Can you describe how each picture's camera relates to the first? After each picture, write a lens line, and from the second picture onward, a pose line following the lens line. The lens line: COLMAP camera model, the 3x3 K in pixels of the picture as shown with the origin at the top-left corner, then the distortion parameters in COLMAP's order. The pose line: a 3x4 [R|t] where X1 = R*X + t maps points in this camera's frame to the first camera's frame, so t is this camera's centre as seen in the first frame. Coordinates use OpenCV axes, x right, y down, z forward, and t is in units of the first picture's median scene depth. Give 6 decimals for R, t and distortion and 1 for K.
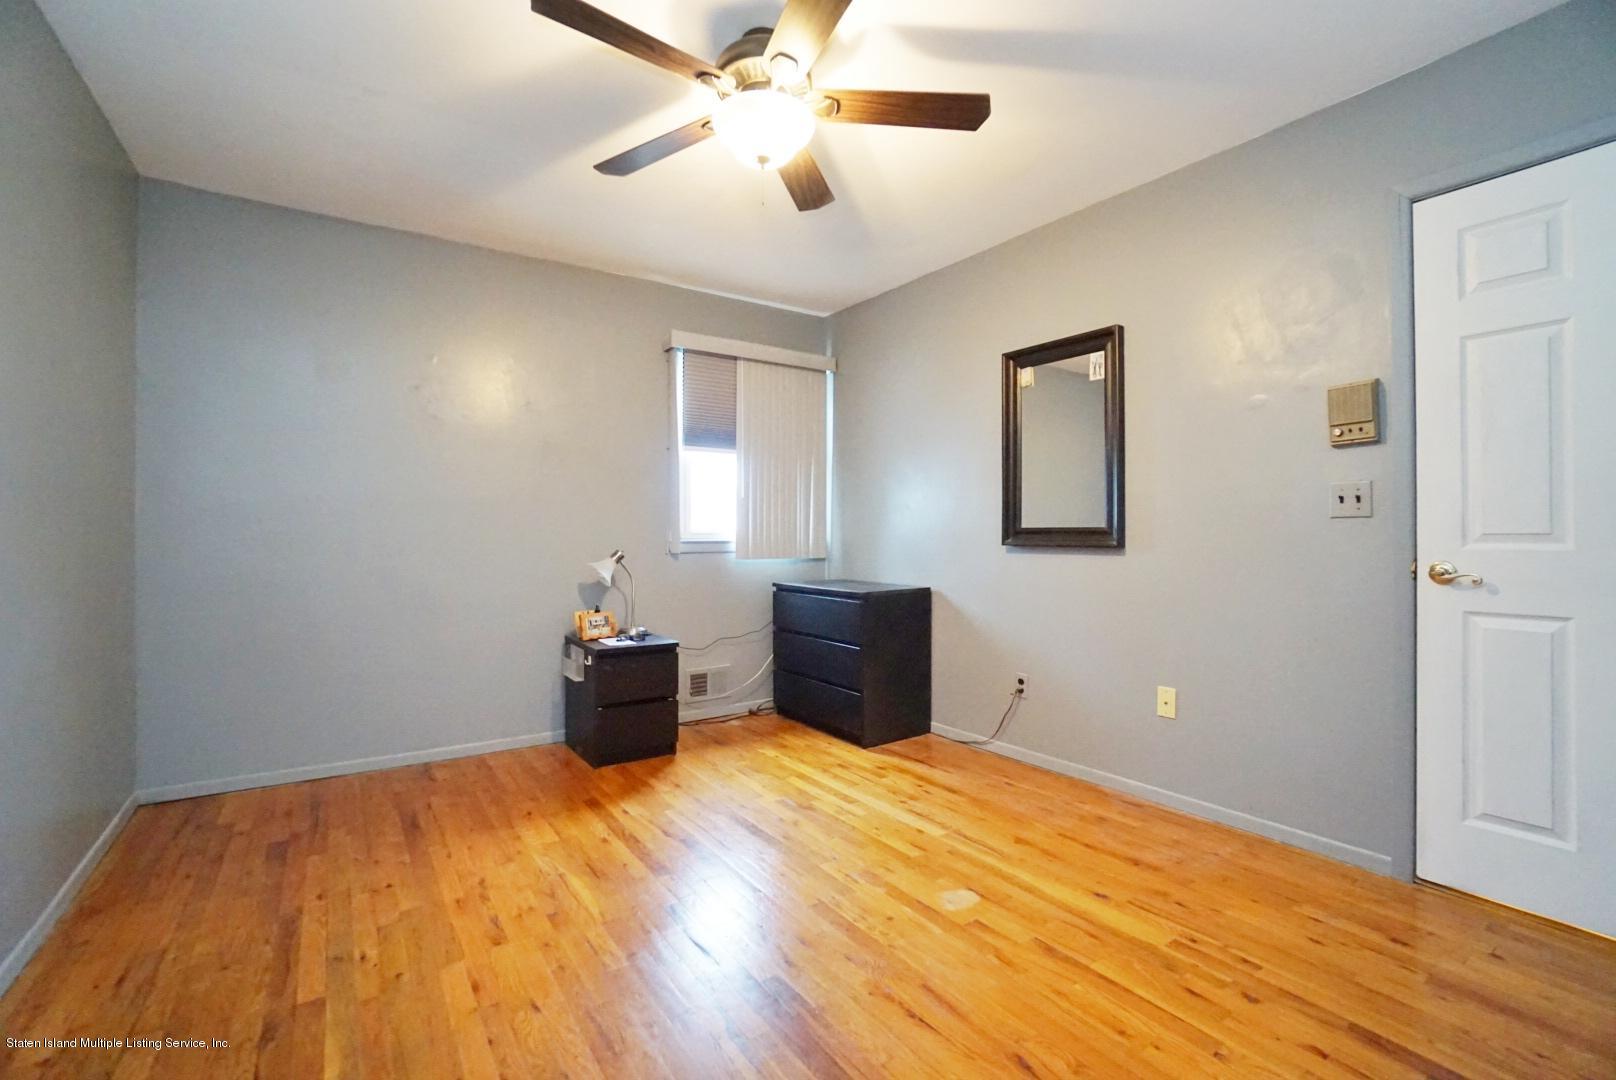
lens RADIAL K [[714.9, 0, 808.0], [0, 714.9, 540.0], [0, 0, 1]] dist [-0.070716, 0.020672]
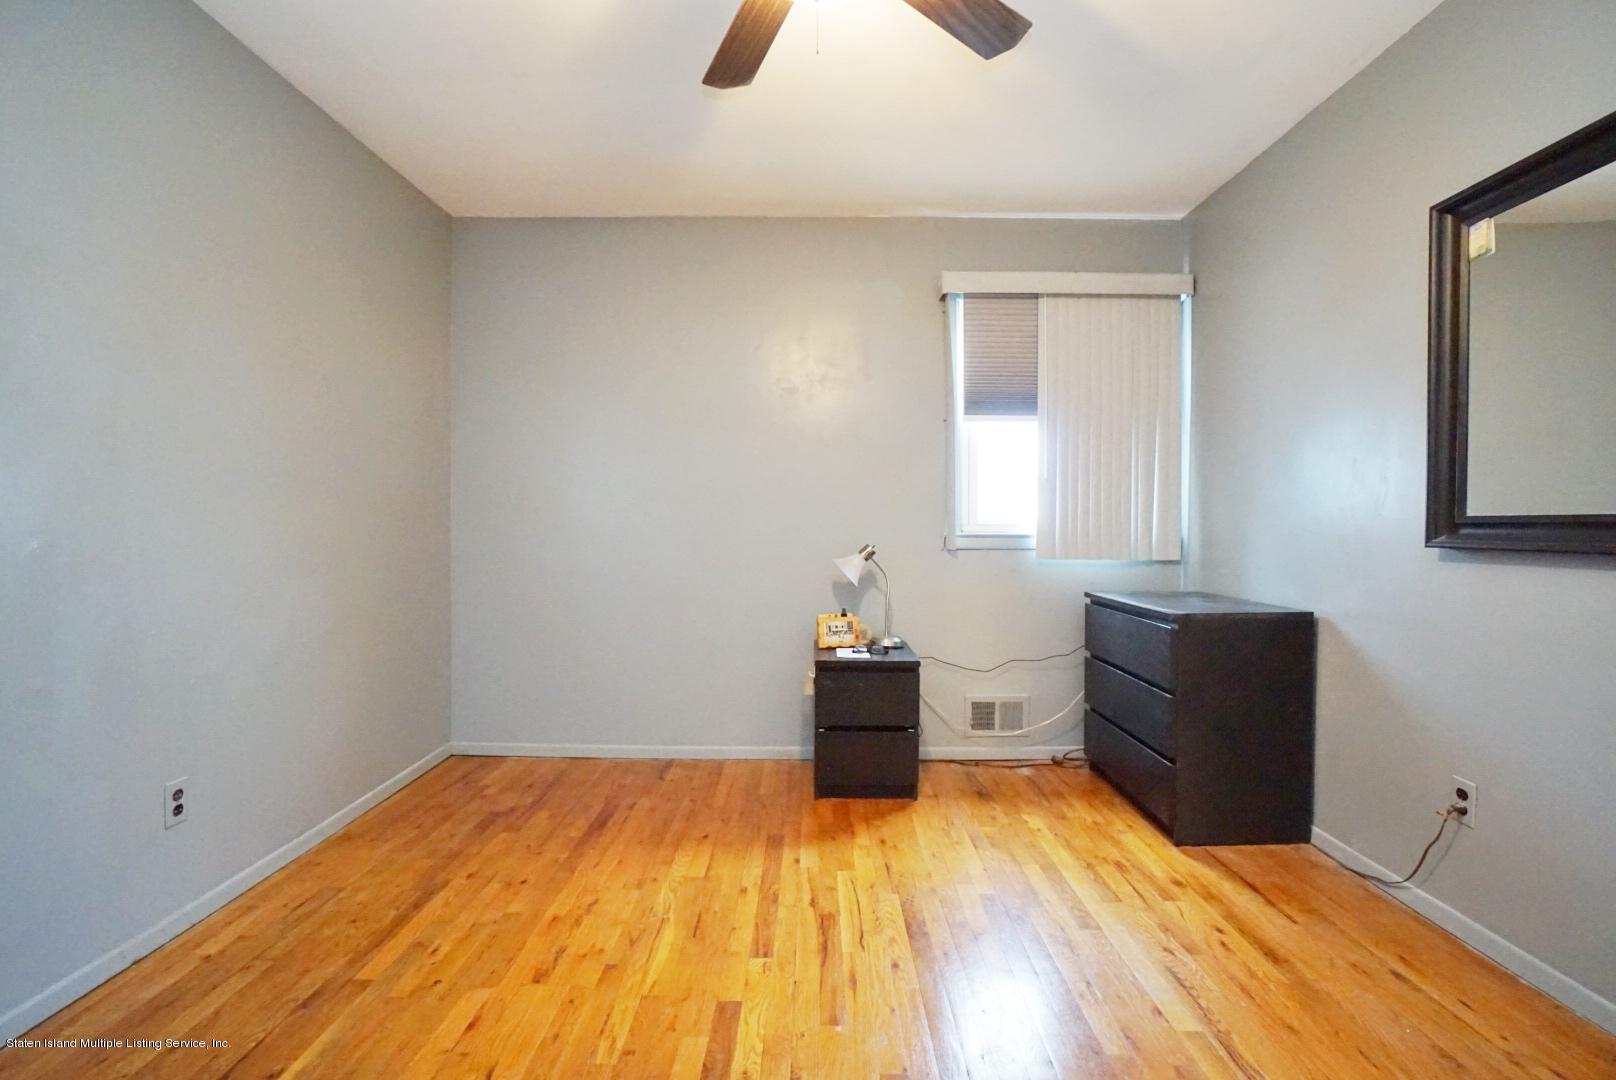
lens RADIAL K [[777.1, 0, 793.4], [0, 777.1, 539.6], [0, 0, 1]] dist [-0.054850, 0.020982]
pose [[0.812405, 0.013229, -0.582944, 0.269467], [-0.008050, 0.999902, 0.011471, -0.001782], [0.583038, -0.004627, 0.812432, 0.273577]]
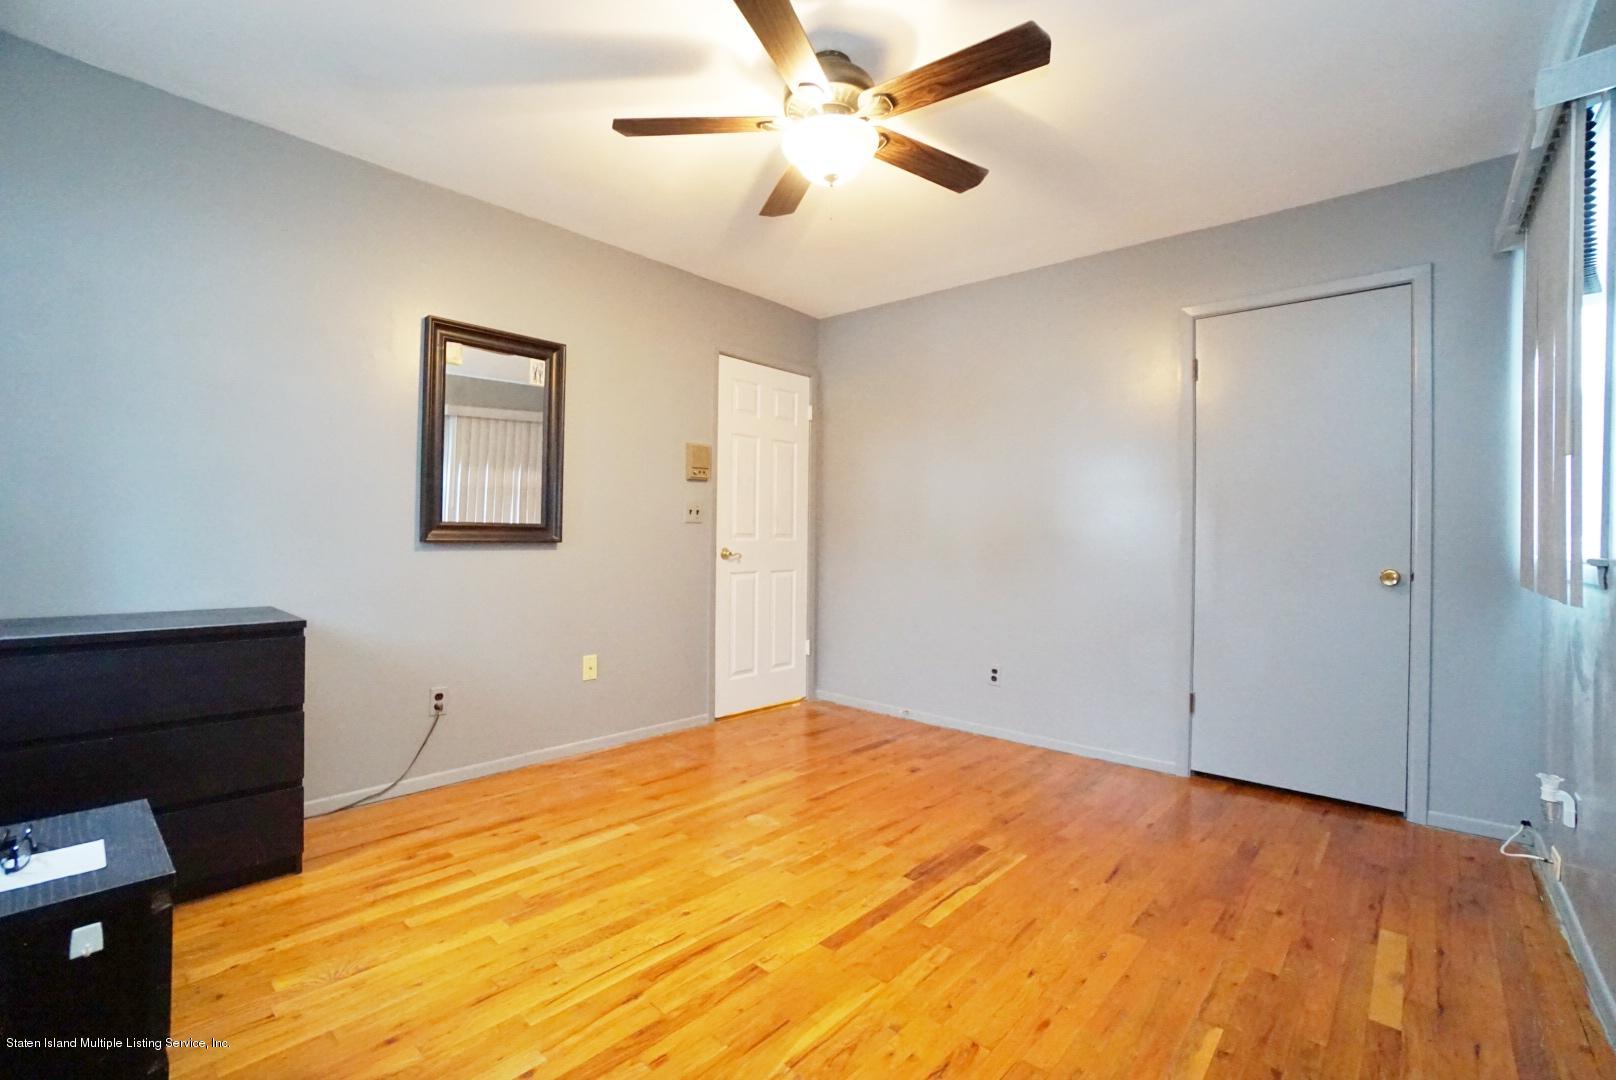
lens RADIAL K [[715.1, 0, 805.9], [0, 715.1, 541.2], [0, 0, 1]] dist [-0.070119, 0.021586]
pose [[-0.241953, -0.010028, 0.970236, -0.811178], [-0.005537, 0.999945, 0.008955, -0.004305], [-0.970272, -0.003205, -0.241995, 0.959170]]
